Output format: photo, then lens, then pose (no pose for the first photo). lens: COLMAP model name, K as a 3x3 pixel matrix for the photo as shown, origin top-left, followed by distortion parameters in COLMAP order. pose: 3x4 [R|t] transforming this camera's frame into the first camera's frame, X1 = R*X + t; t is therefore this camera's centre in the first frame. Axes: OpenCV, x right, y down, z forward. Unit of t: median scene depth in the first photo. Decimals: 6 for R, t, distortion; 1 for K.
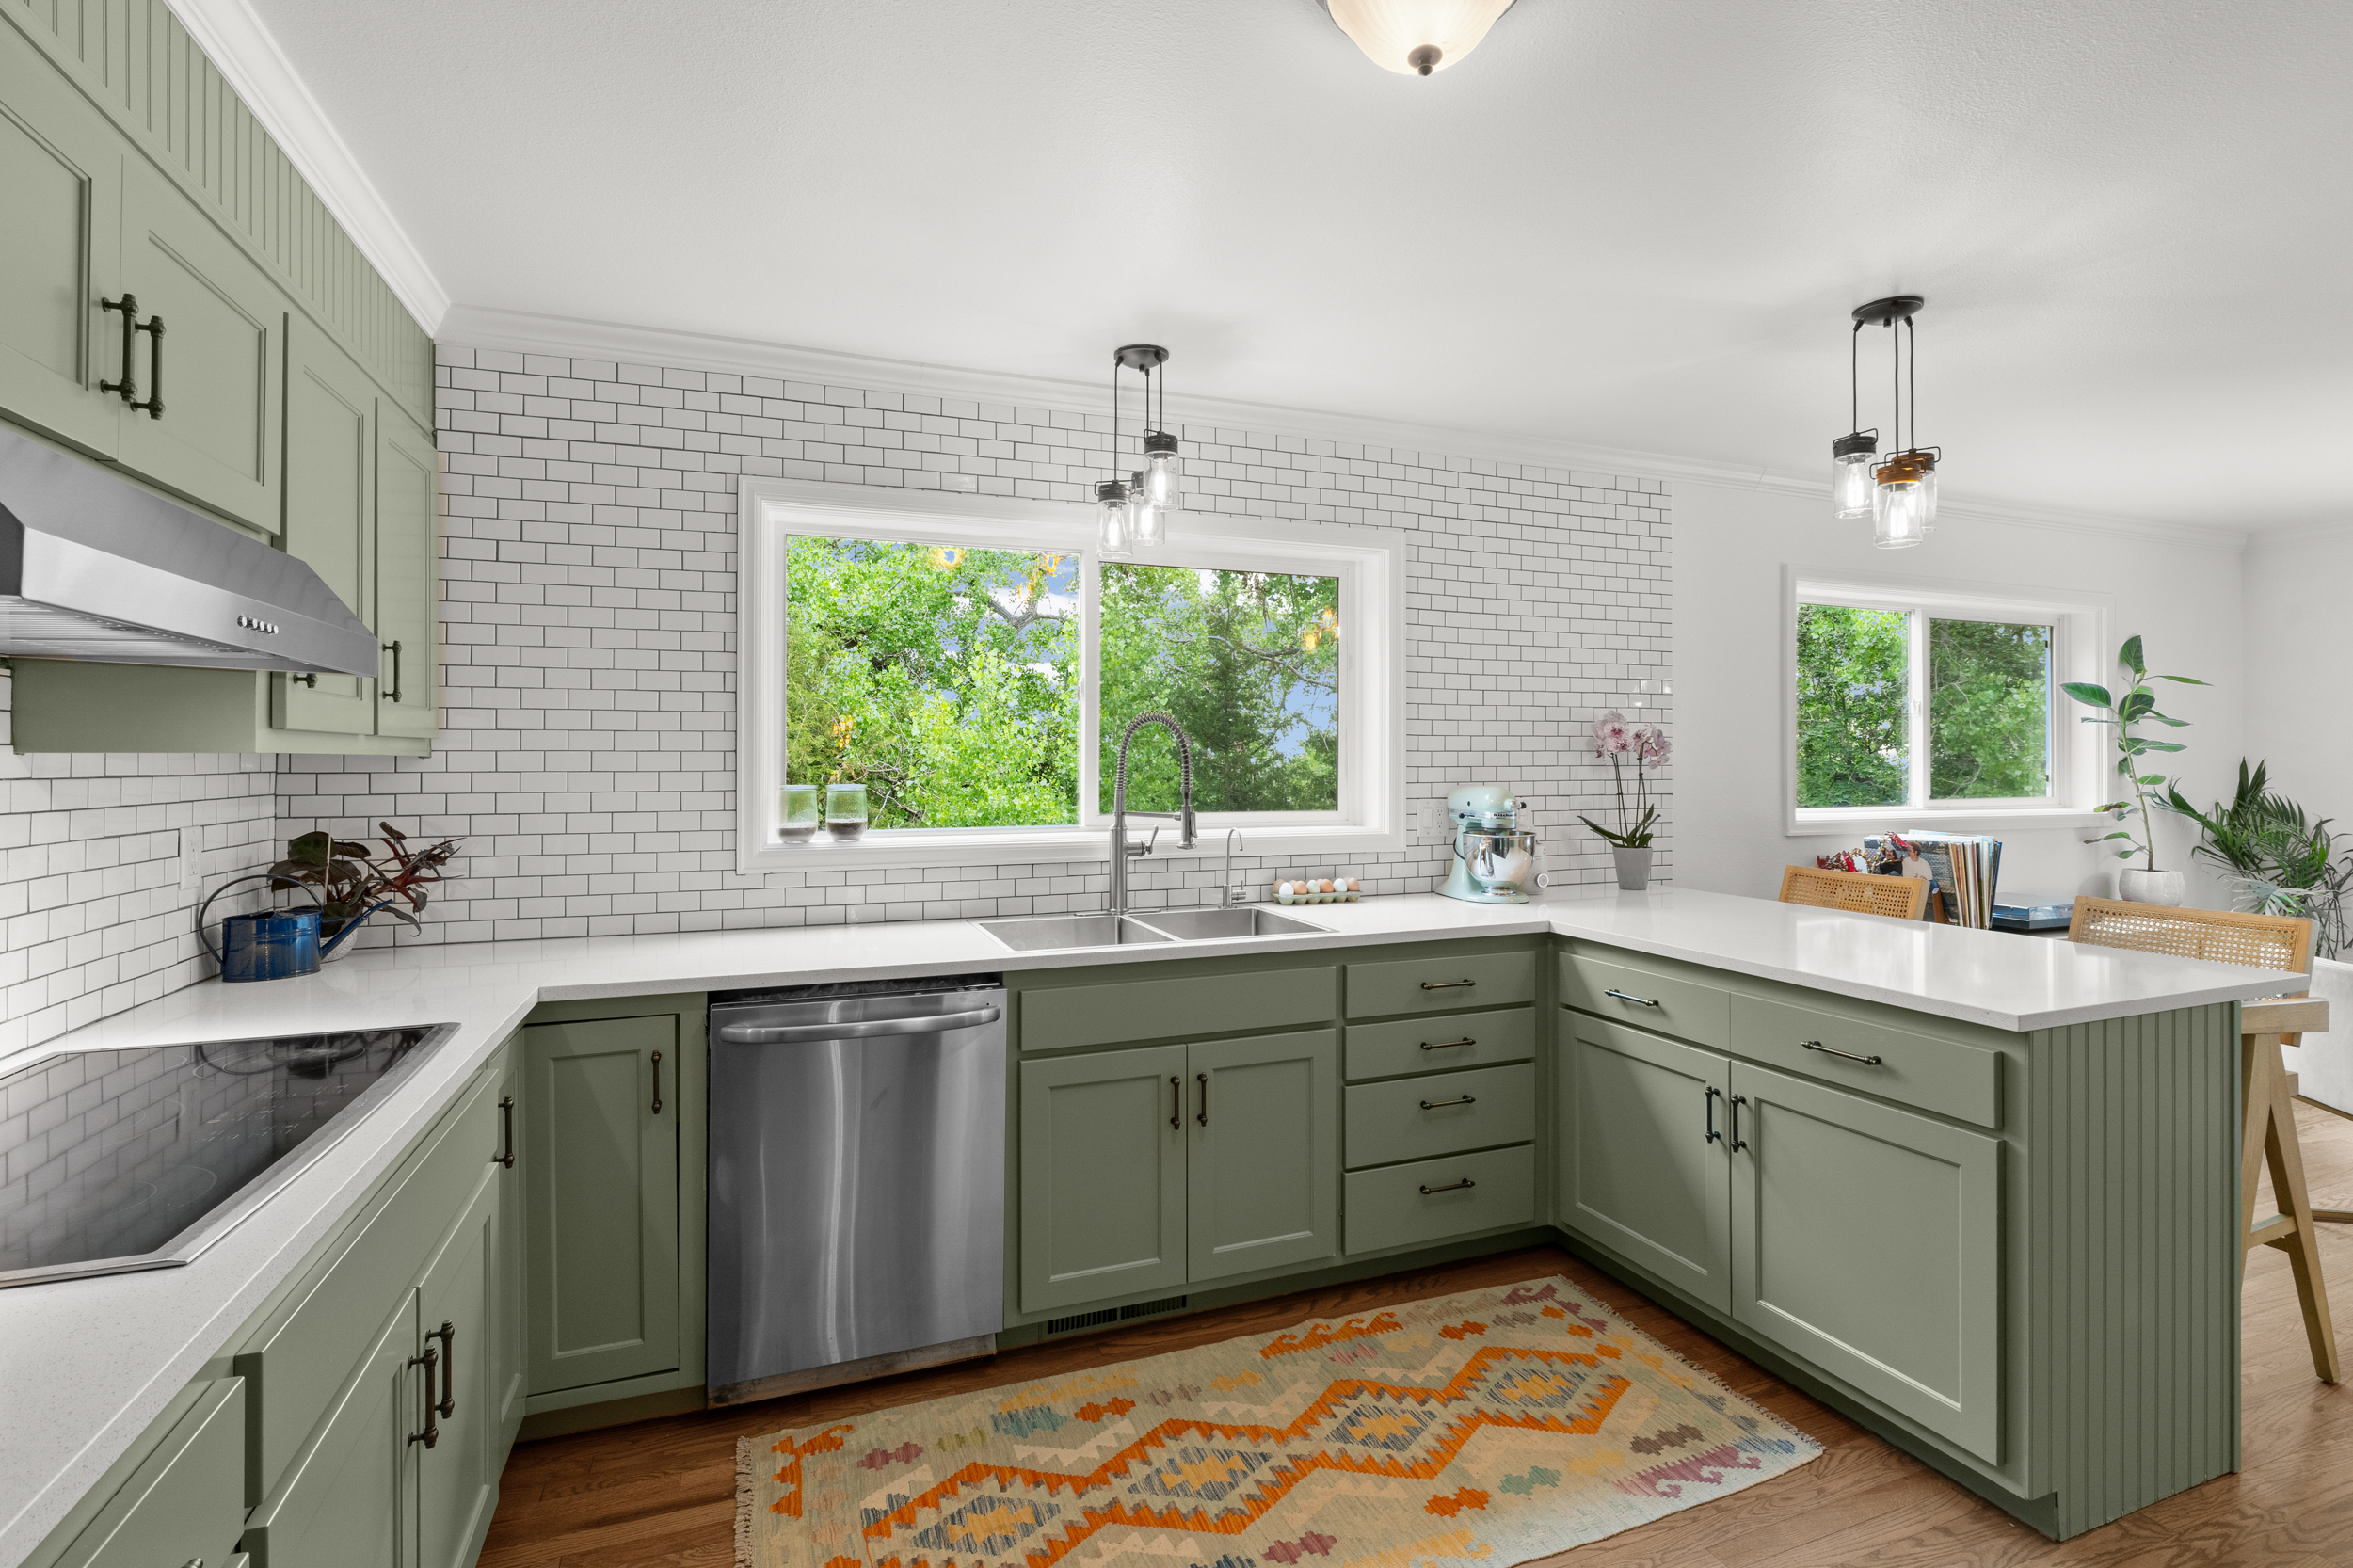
lens RADIAL K [[1112.7, 0, 1192.8], [0, 1112.7, 753.9], [0, 0, 1]] dist [-0.004042, -0.000240]
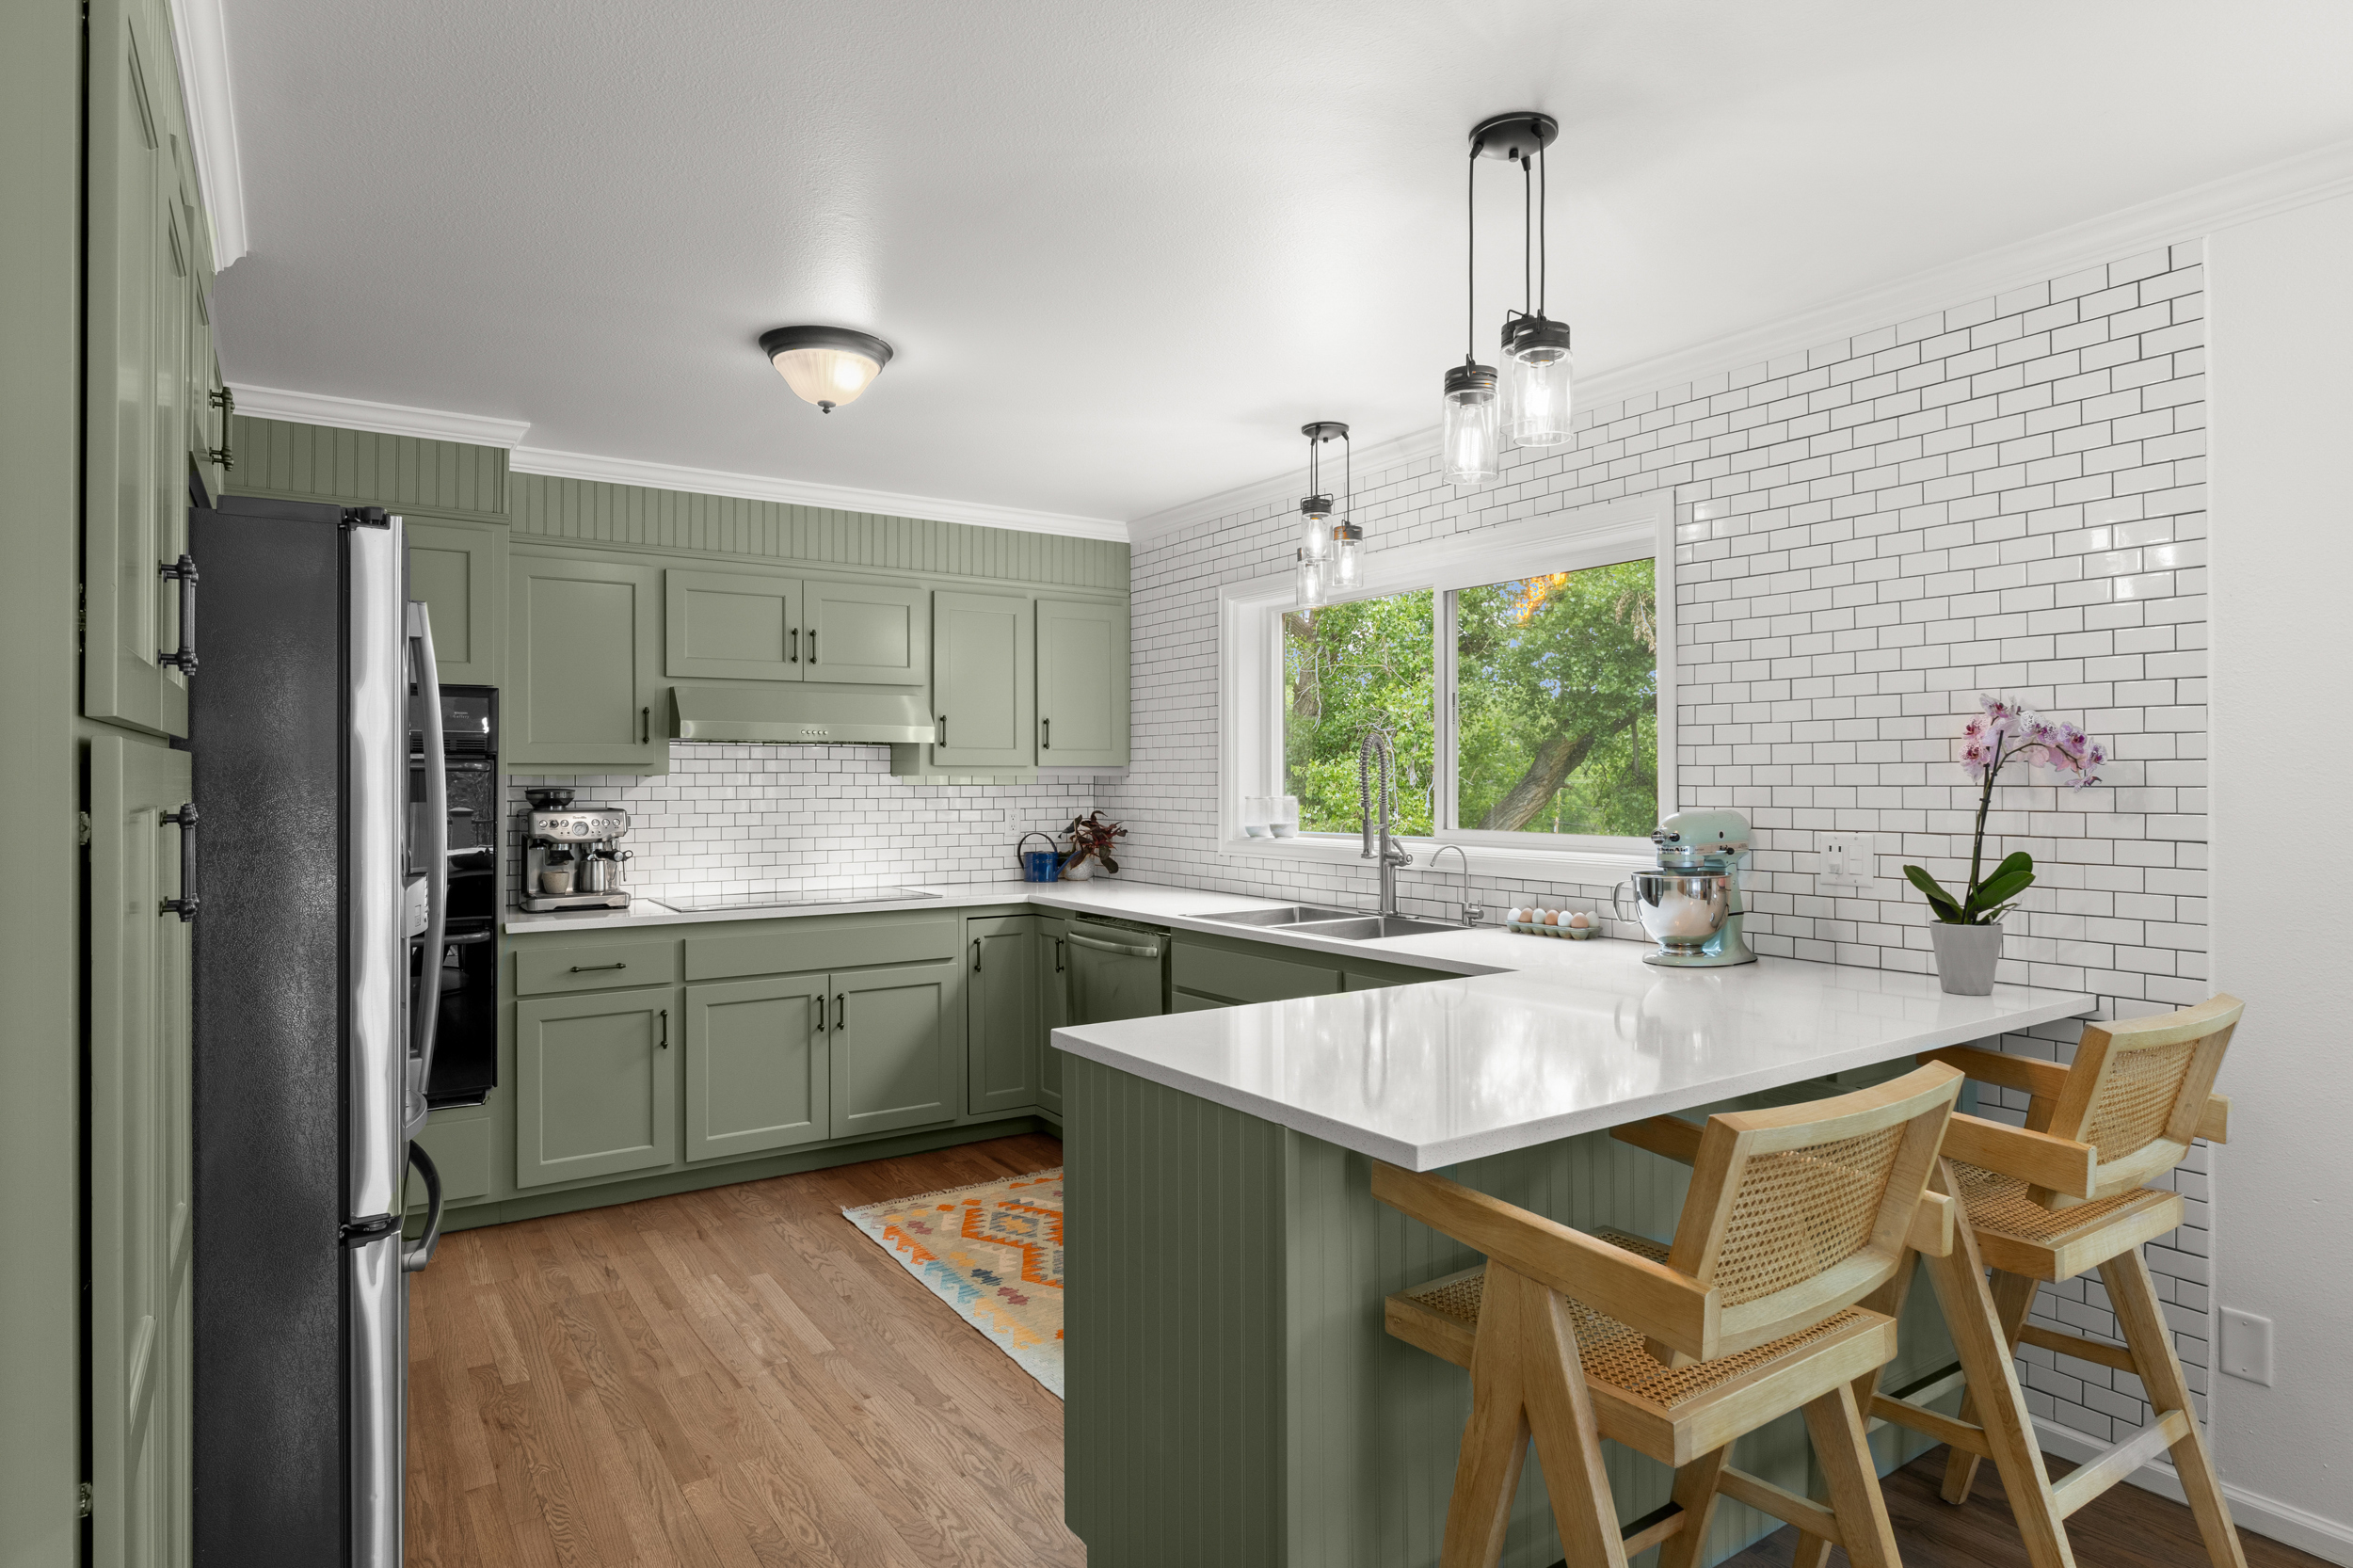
lens RADIAL K [[1312.4, 0, 1176.6], [0, 1312.4, 771.8], [0, 0, 1]] dist [0.001481, 0.000452]
pose [[0.216653, -0.005094, -0.976235, 1.580669], [0.007002, 0.999969, -0.003664, 0.004164], [0.976224, -0.006042, 0.216682, 0.691396]]
